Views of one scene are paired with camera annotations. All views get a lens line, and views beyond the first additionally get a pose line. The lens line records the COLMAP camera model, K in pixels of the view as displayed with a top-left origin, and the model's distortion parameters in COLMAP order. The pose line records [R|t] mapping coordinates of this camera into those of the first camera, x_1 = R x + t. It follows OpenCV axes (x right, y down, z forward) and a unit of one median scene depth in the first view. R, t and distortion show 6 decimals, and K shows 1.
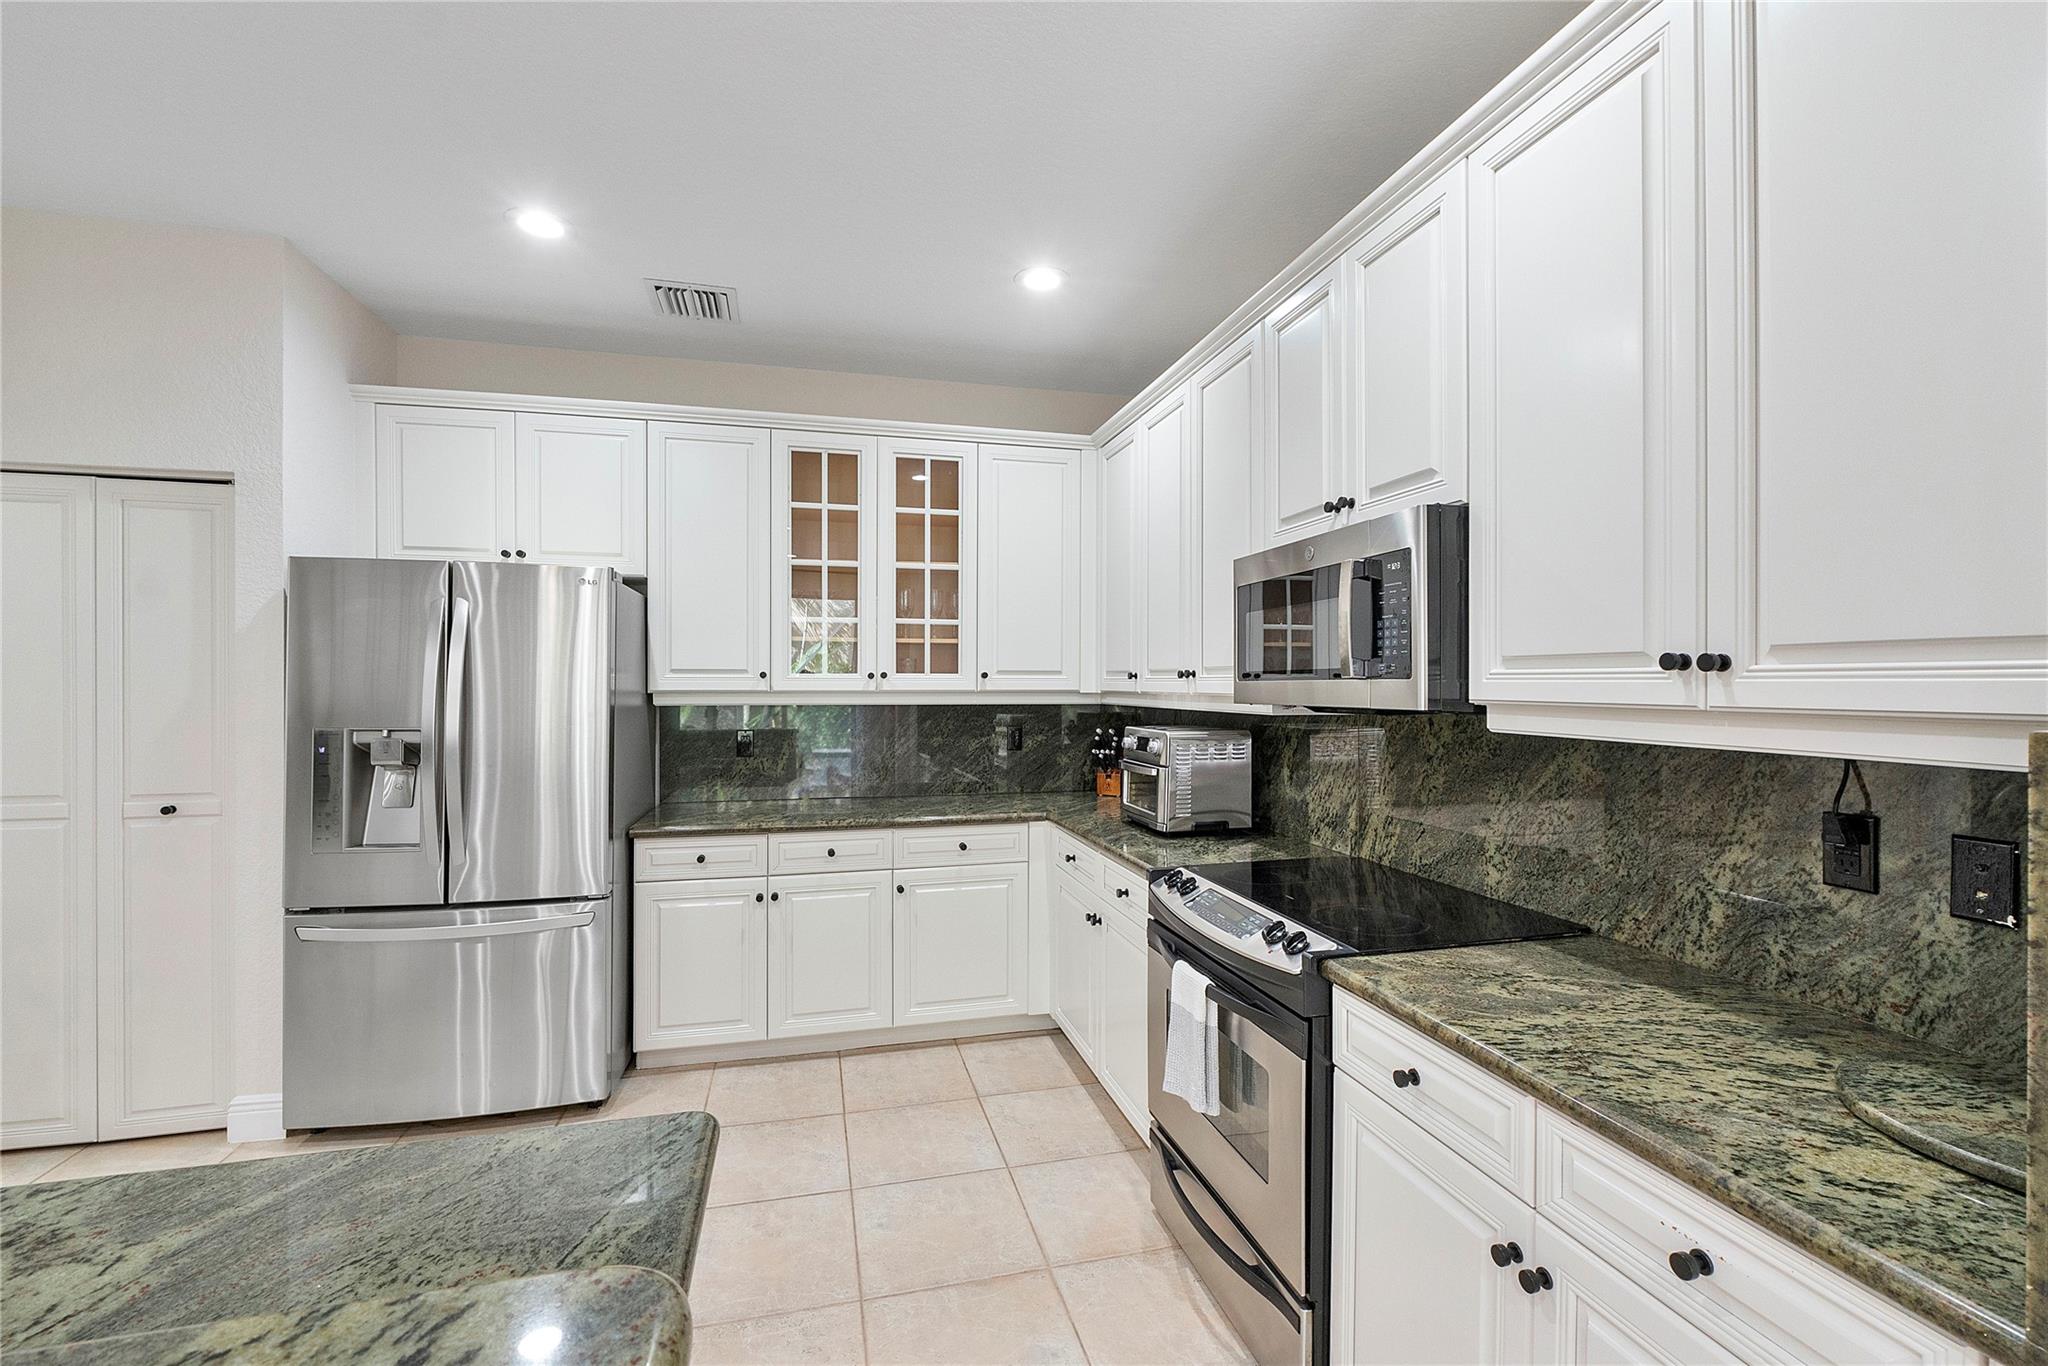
lens RADIAL K [[874.5, 0, 1031.9], [0, 874.5, 685.2], [0, 0, 1]] dist [-0.004946, -0.000759]
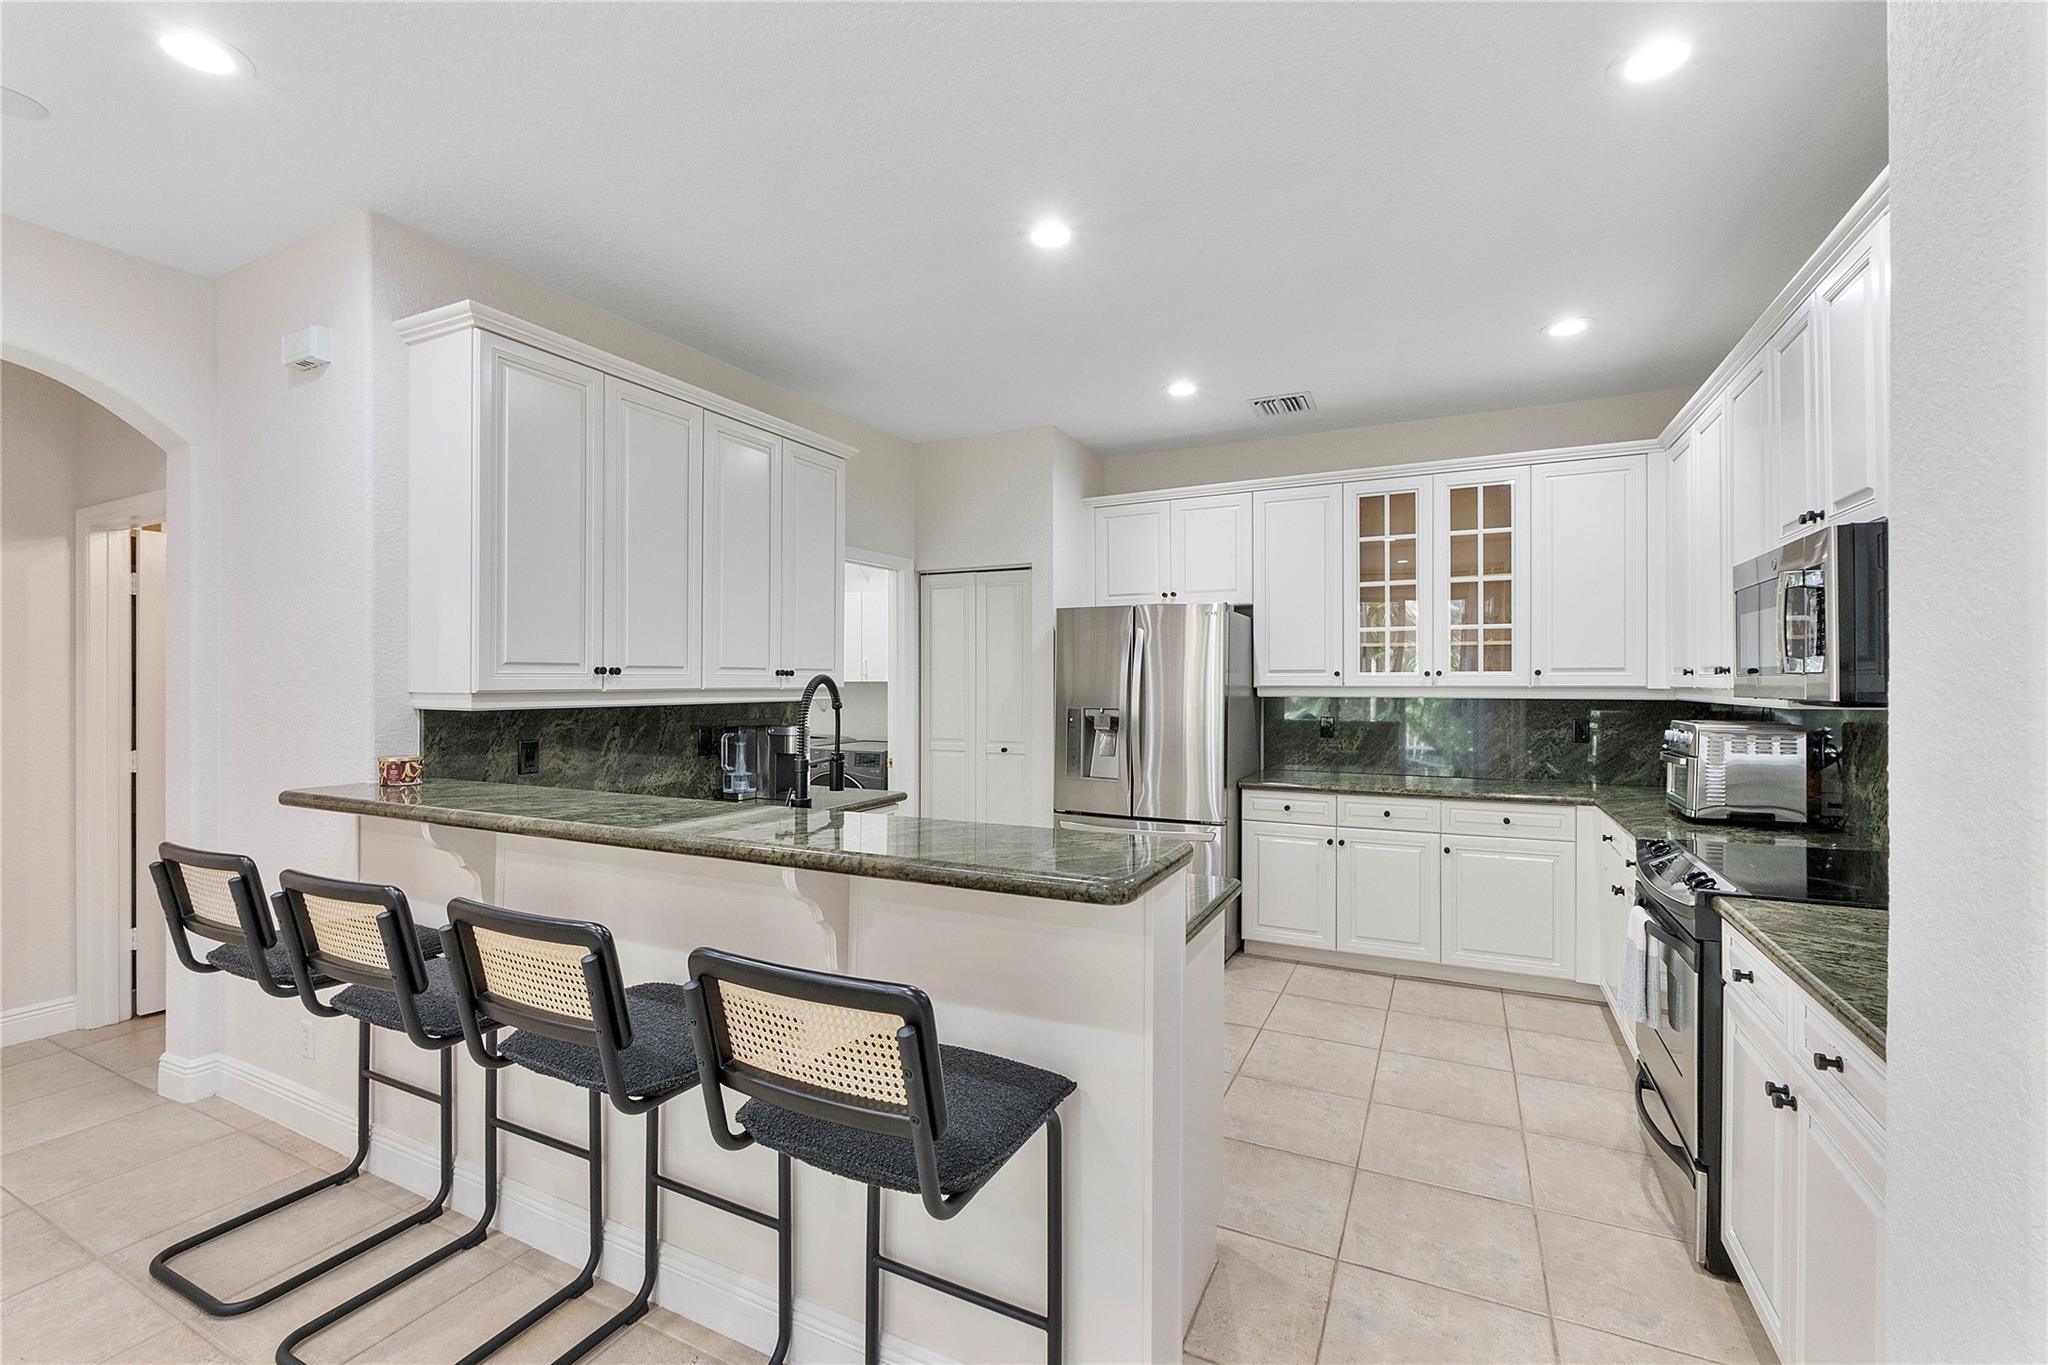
lens RADIAL K [[874.5, 0, 1025.5], [0, 874.5, 681.2], [0, 0, 1]] dist [-0.004946, -0.000759]
pose [[0.759206, -0.001655, -0.650848, 0.204569], [0.000456, 0.999998, -0.002011, 0.001693], [0.650850, 0.001231, 0.759205, -0.314145]]
